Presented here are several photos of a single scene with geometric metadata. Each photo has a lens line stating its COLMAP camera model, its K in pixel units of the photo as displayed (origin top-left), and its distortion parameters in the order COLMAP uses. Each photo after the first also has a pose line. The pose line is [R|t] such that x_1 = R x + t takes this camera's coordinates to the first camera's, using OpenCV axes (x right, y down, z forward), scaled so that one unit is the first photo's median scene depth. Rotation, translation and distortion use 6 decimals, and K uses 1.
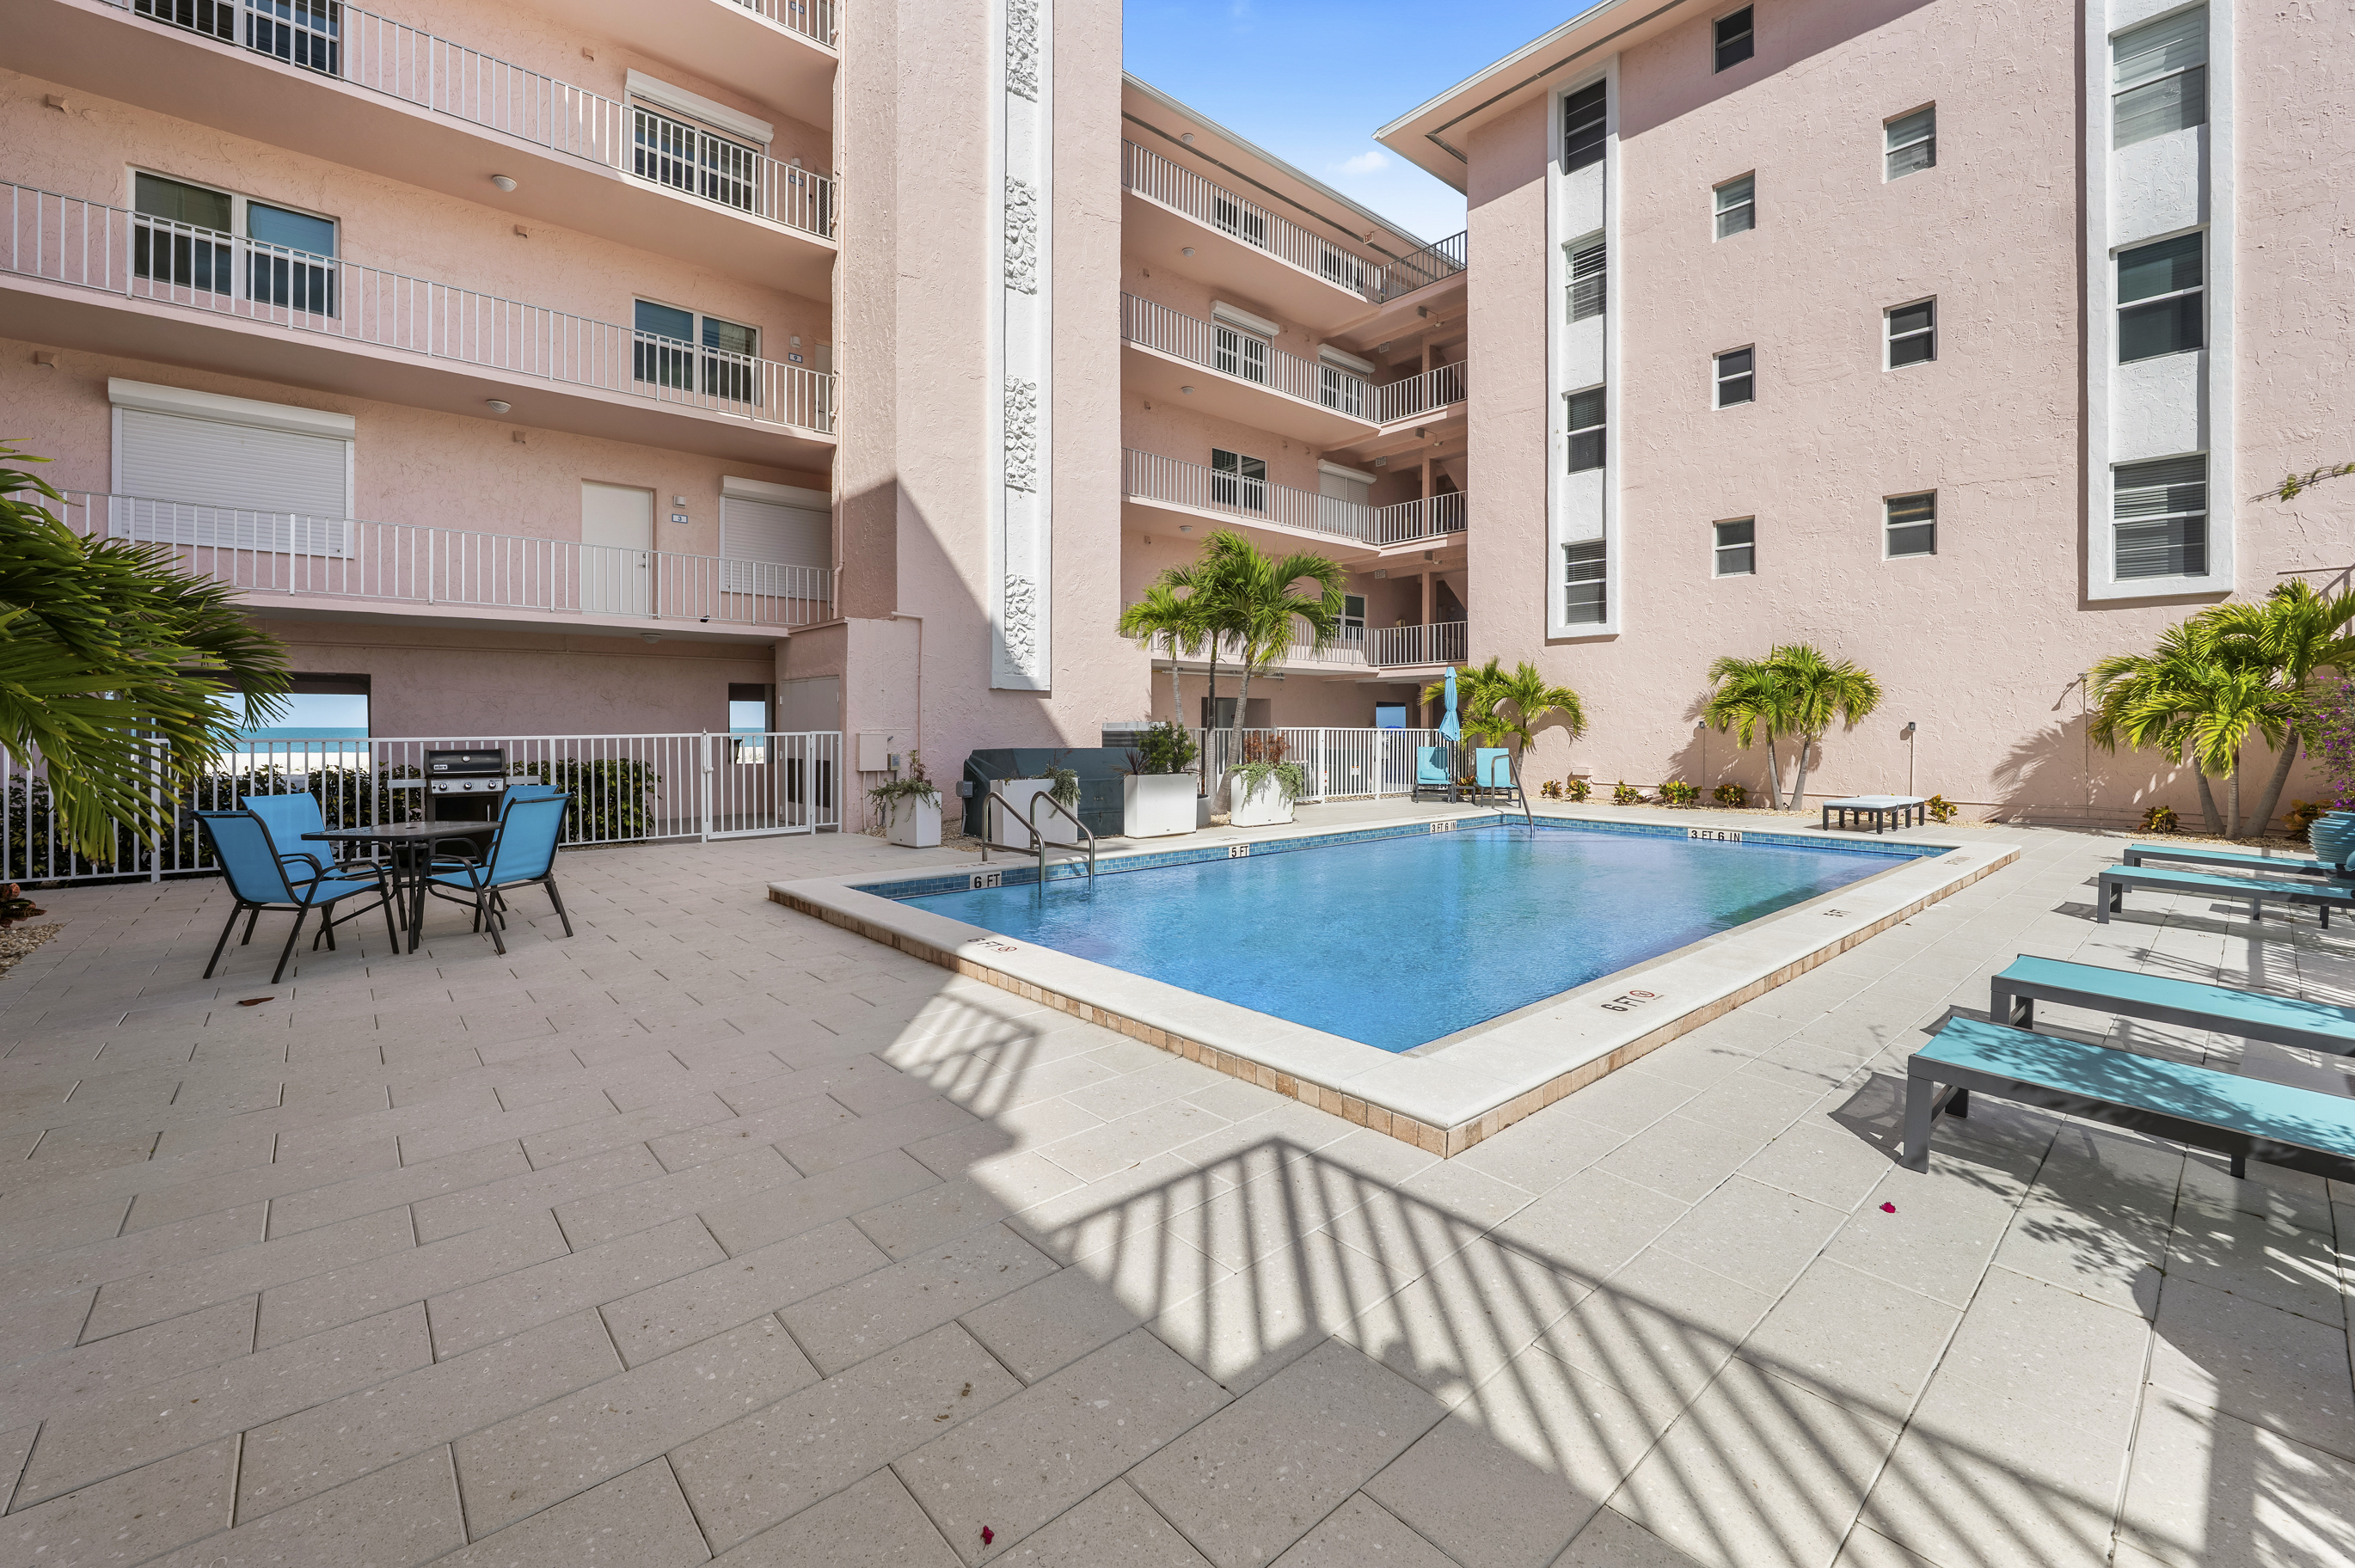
lens RADIAL K [[974.0, 0, 1125.6], [0, 974.0, 734.0], [0, 0, 1]] dist [-0.009447, 0.000962]
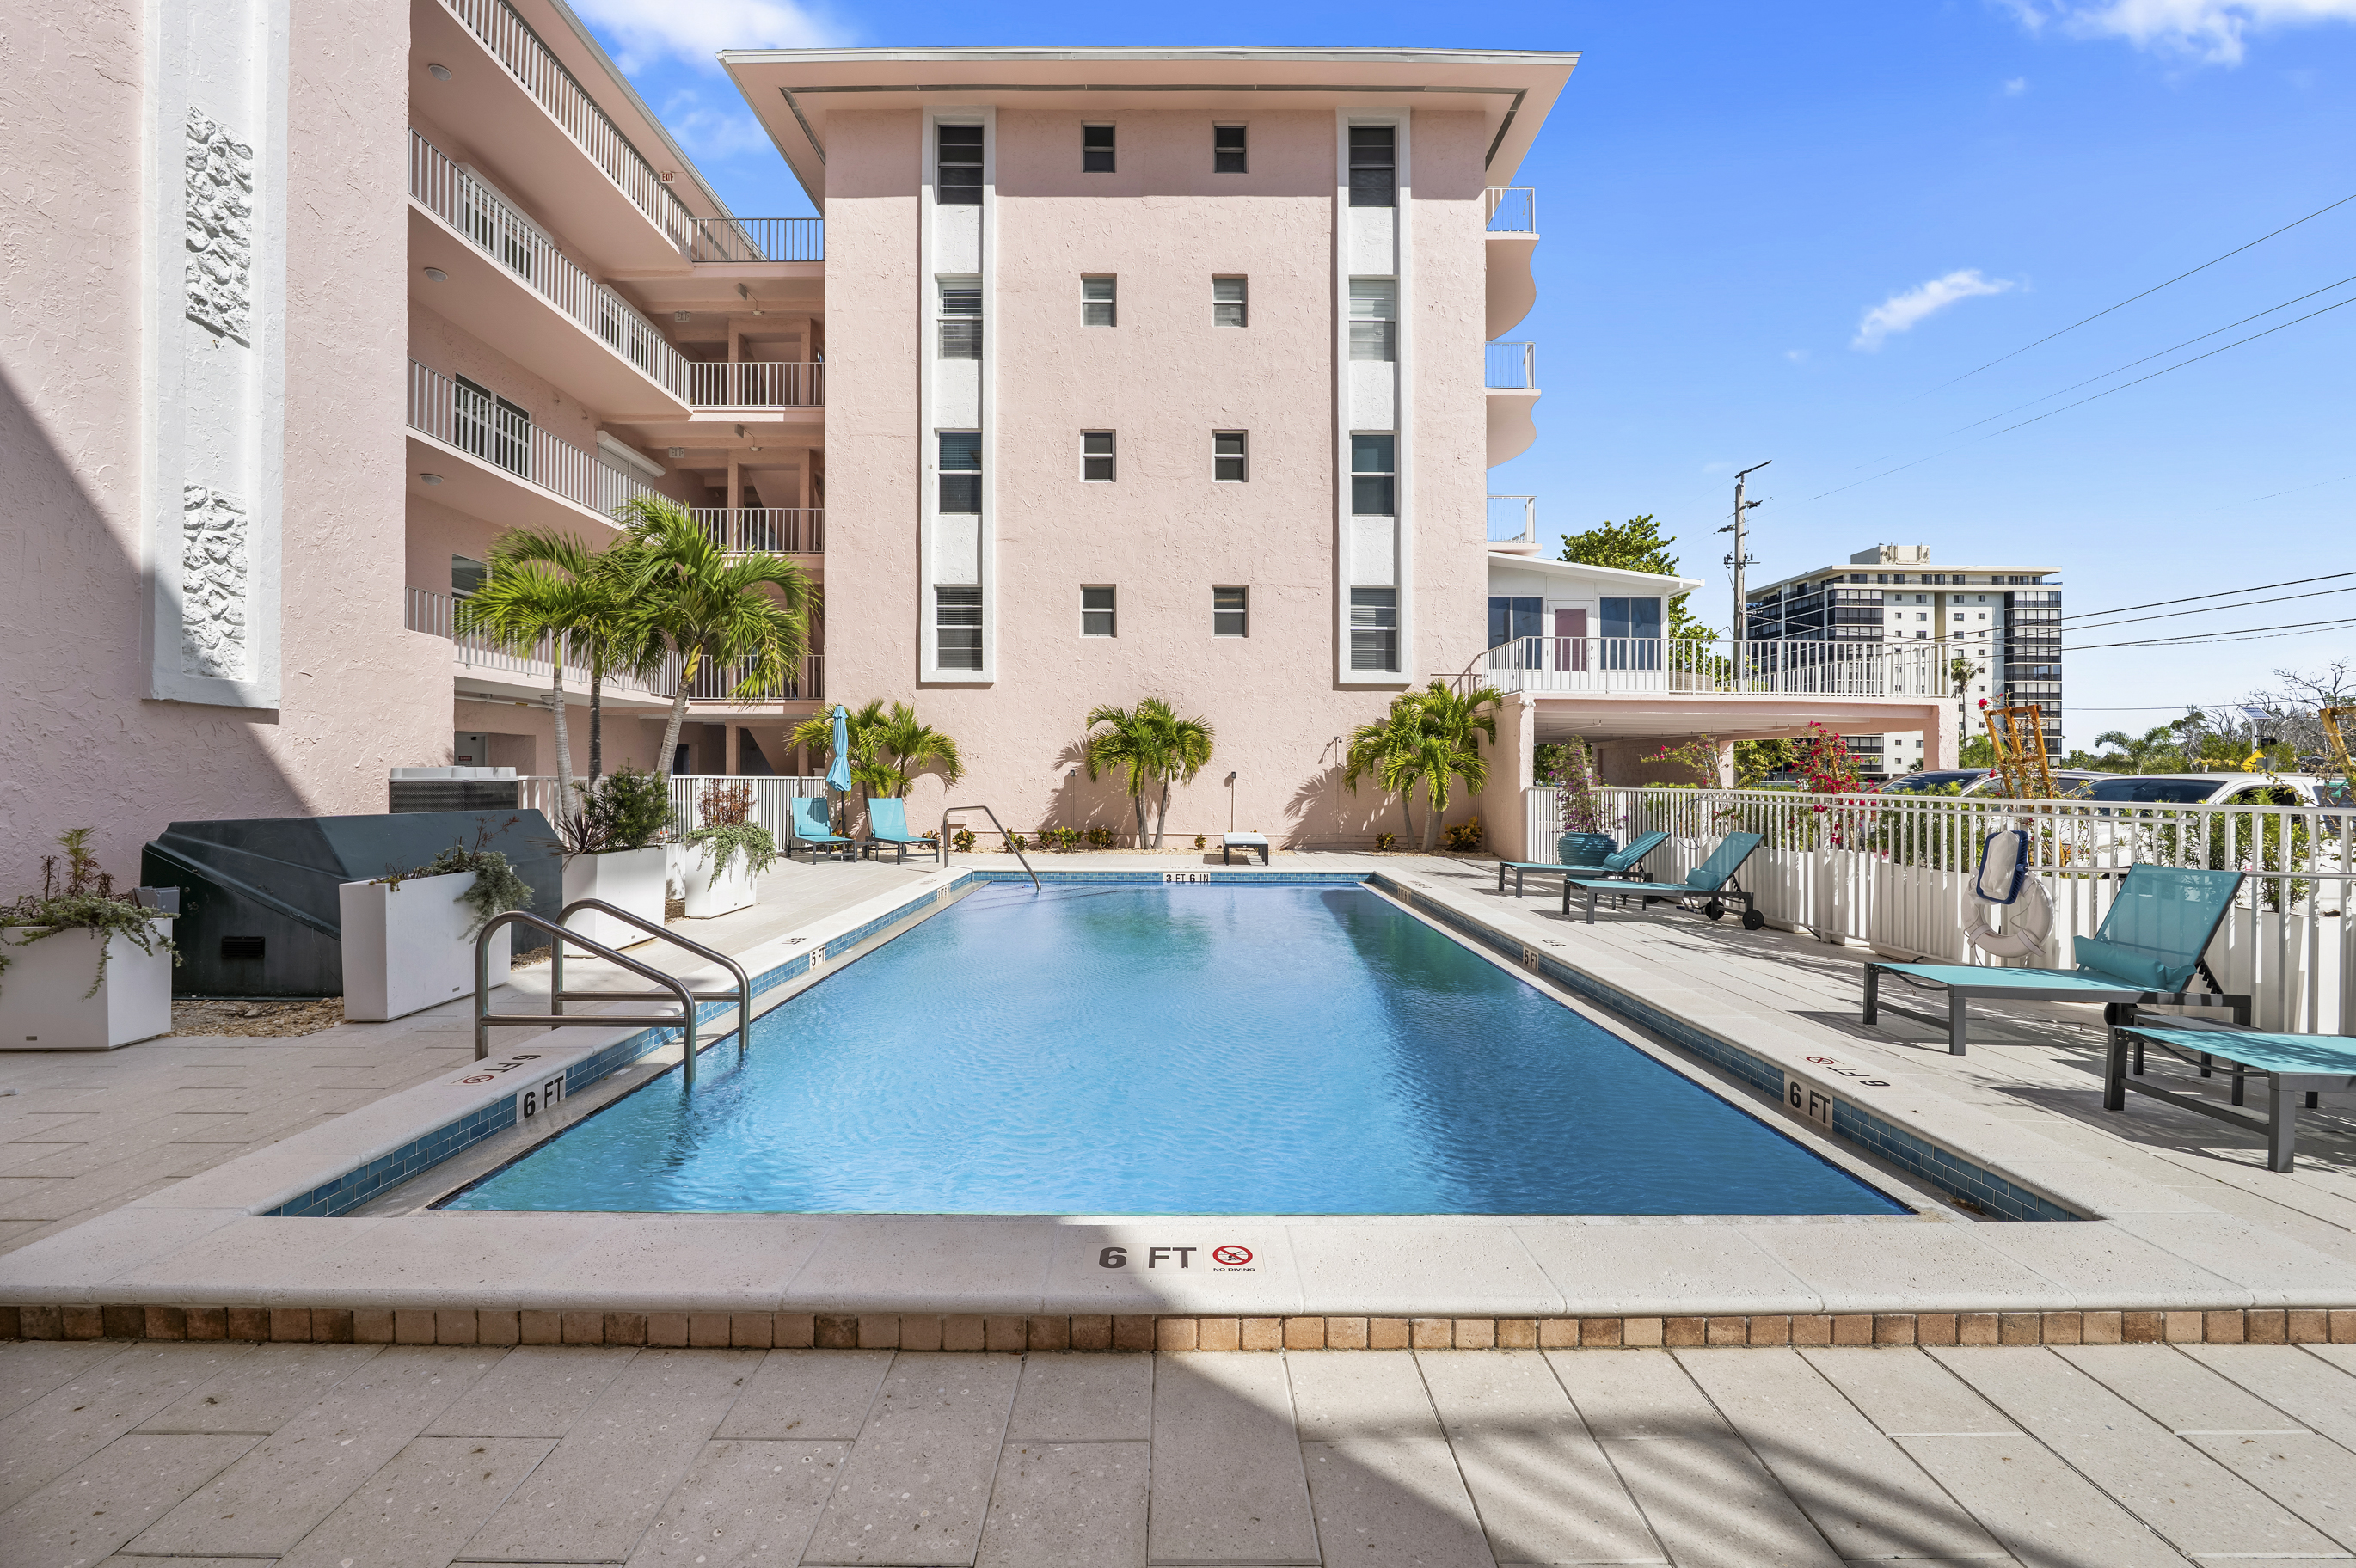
lens RADIAL K [[974.4, 0, 1176.5], [0, 974.4, 773.4], [0, 0, 1]] dist [-0.009447, 0.000962]
pose [[0.637031, 0.001449, 0.770837, -0.172044], [0.002668, 0.999988, -0.004085, -0.004334], [-0.770833, 0.004659, 0.637020, 0.243585]]
